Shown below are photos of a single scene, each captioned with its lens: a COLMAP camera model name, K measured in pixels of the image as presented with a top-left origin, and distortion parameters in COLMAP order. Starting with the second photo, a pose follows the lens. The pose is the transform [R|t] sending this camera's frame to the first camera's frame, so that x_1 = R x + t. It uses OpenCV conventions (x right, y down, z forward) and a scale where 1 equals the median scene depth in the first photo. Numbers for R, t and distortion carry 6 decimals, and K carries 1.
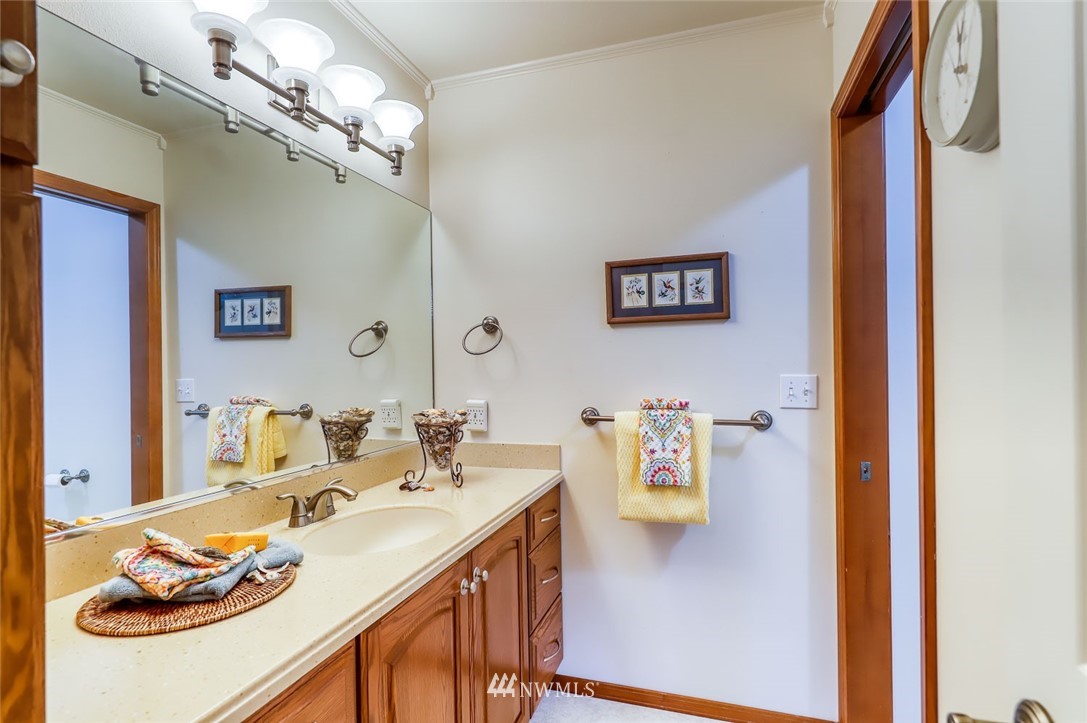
lens RADIAL K [[567.5, 0, 546.2], [0, 567.5, 364.4], [0, 0, 1]] dist [-0.007662, 0.002362]
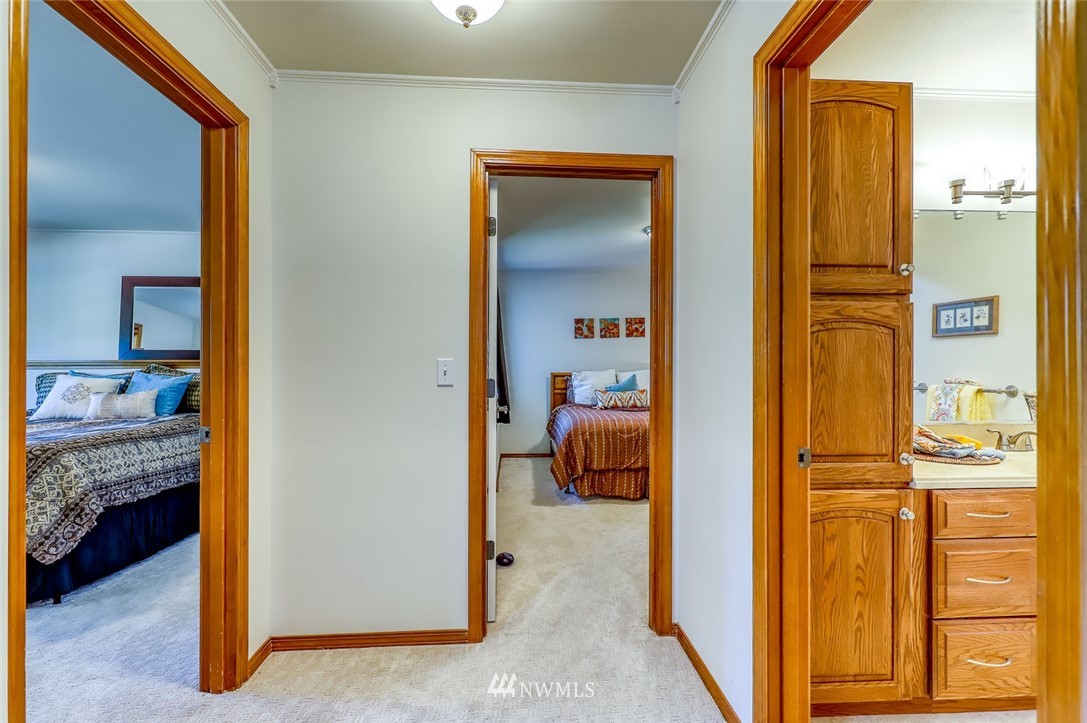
lens RADIAL K [[491.8, 0, 543.7], [0, 491.8, 368.3], [0, 0, 1]] dist [-0.000185, -0.000400]
pose [[0.393651, 0.016882, -0.919105, 0.194390], [-0.001712, 0.999843, 0.017631, 0.012198], [0.919258, -0.005367, 0.393618, -0.441536]]
